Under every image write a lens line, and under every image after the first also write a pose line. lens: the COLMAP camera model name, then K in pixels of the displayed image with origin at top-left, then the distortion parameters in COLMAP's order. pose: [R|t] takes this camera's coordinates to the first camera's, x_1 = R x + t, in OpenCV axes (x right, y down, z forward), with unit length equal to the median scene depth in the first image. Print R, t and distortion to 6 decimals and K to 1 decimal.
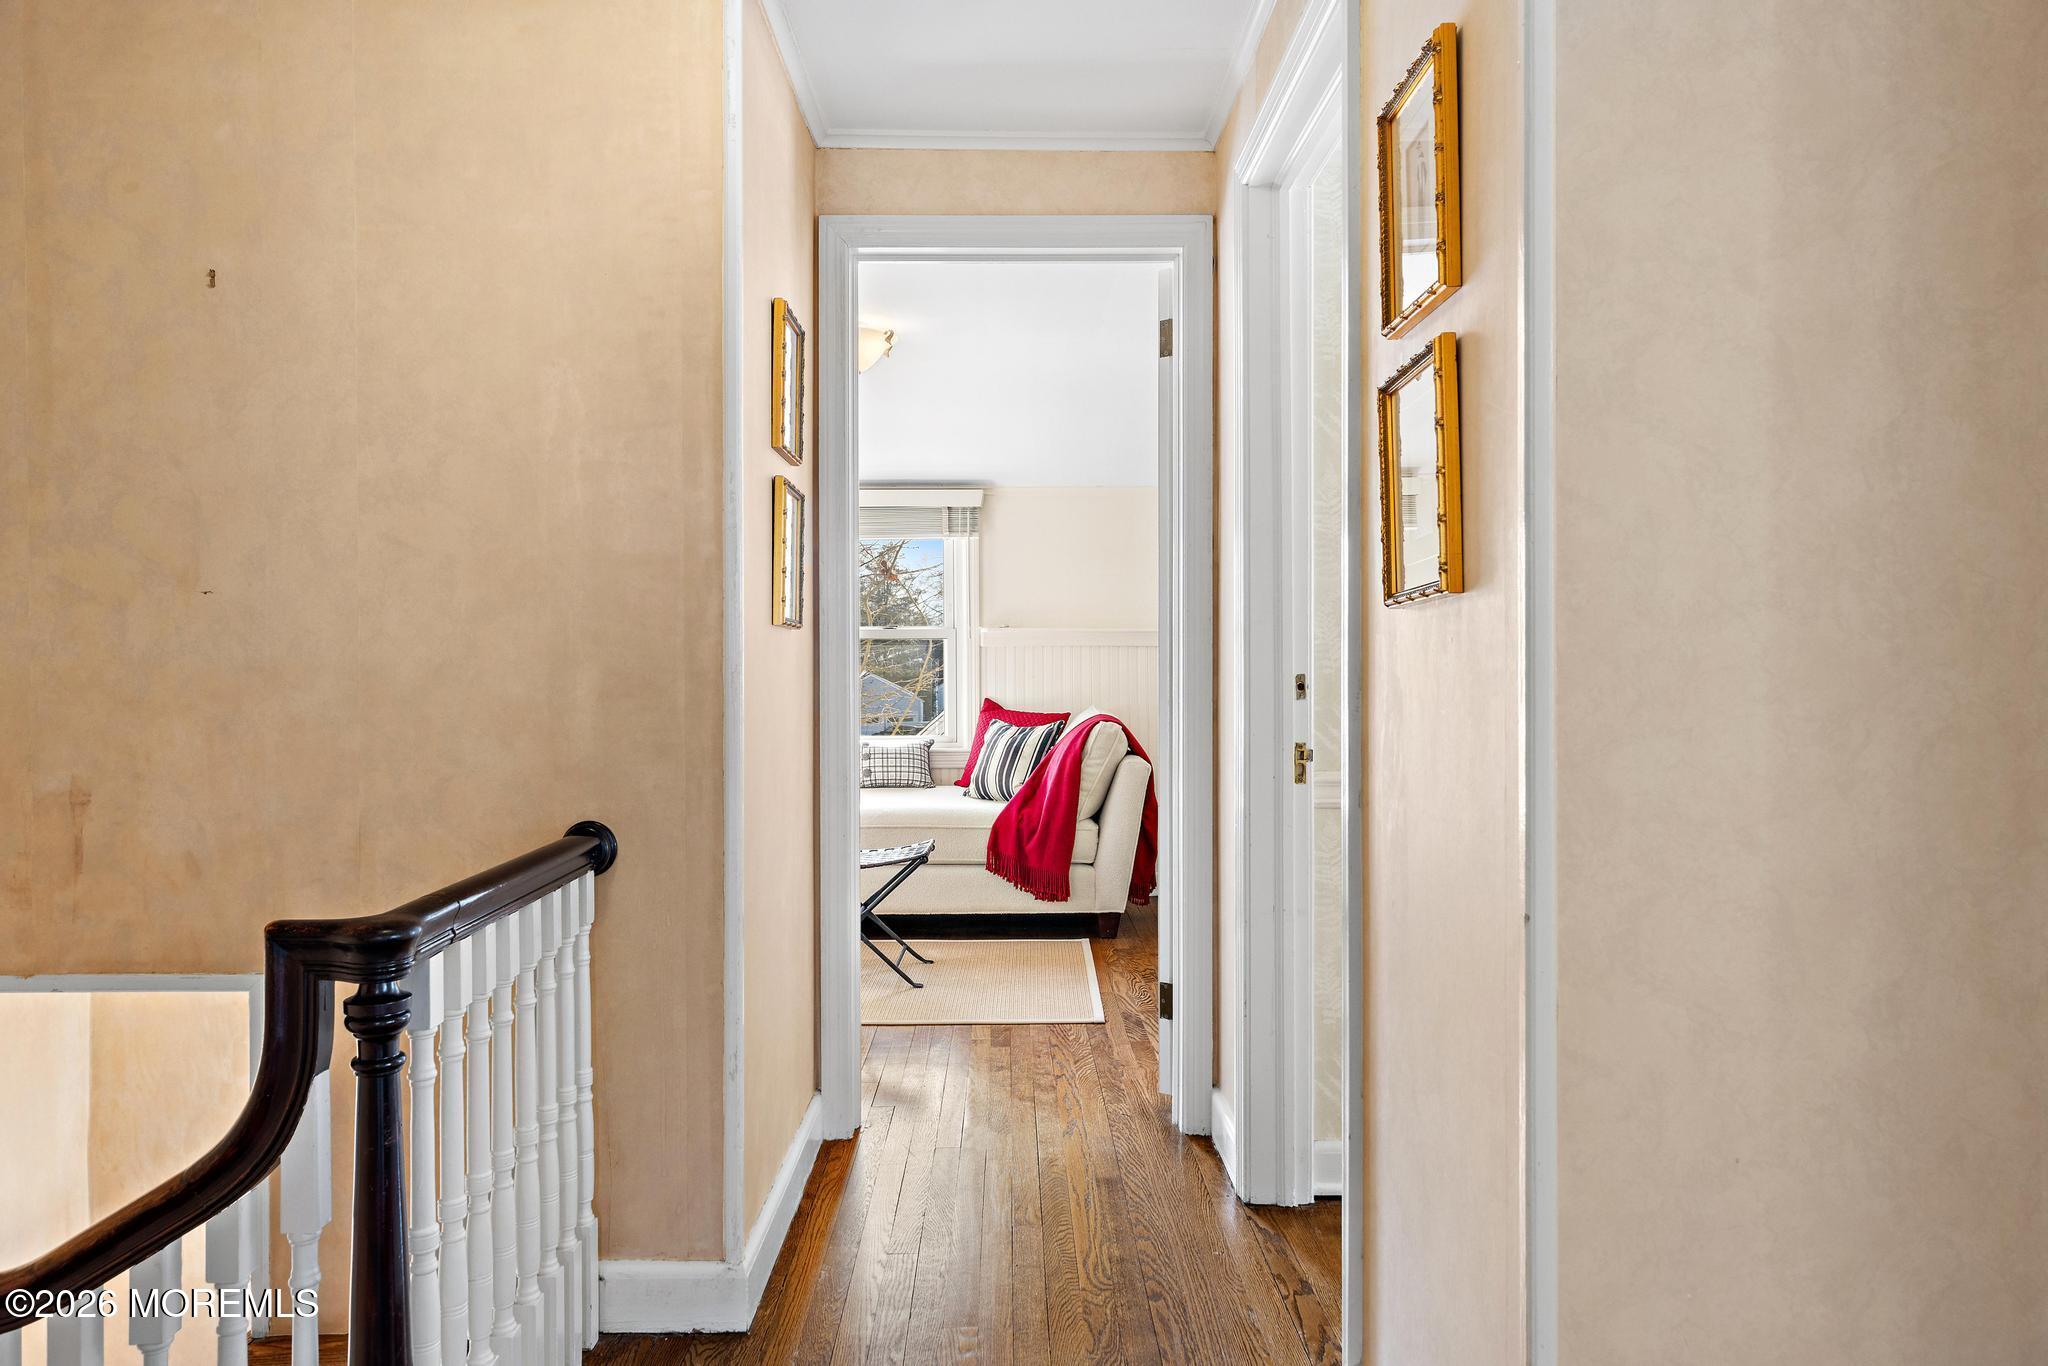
lens RADIAL K [[1417.4, 0, 1023.9], [0, 1417.4, 677.3], [0, 0, 1]] dist [-0.001082, -0.000009]
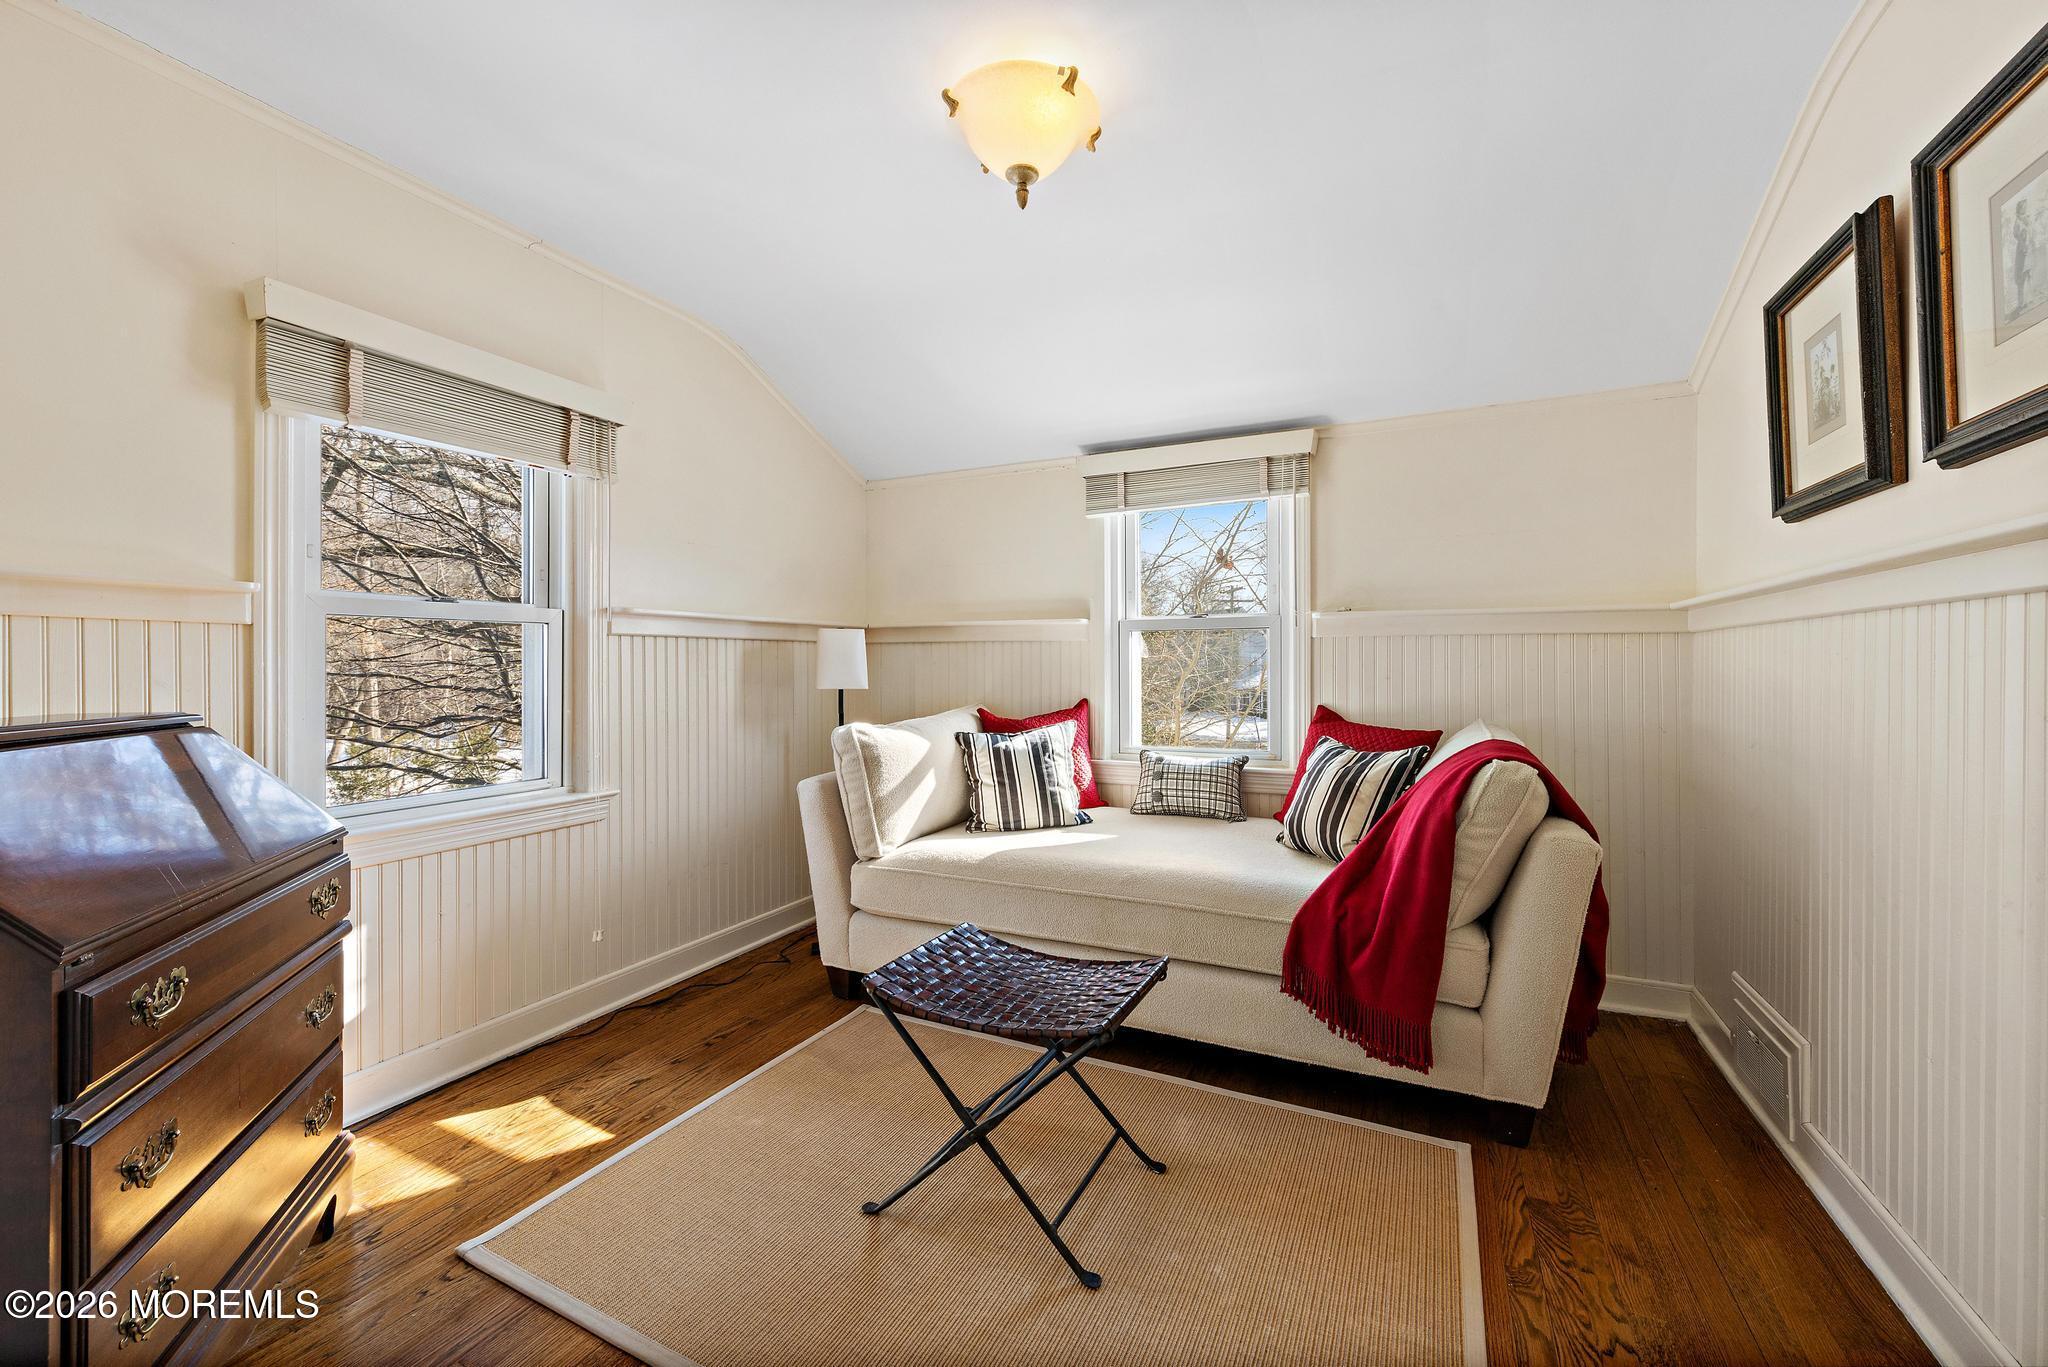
lens RADIAL K [[815.7, 0, 1022.9], [0, 815.7, 669.4], [0, 0, 1]] dist [0.003525, -0.000239]
pose [[0.893387, 0.002009, -0.449283, 0.030189], [-0.002953, 0.999995, -0.001400, -0.003627], [0.449277, 0.002578, 0.893389, 0.586881]]
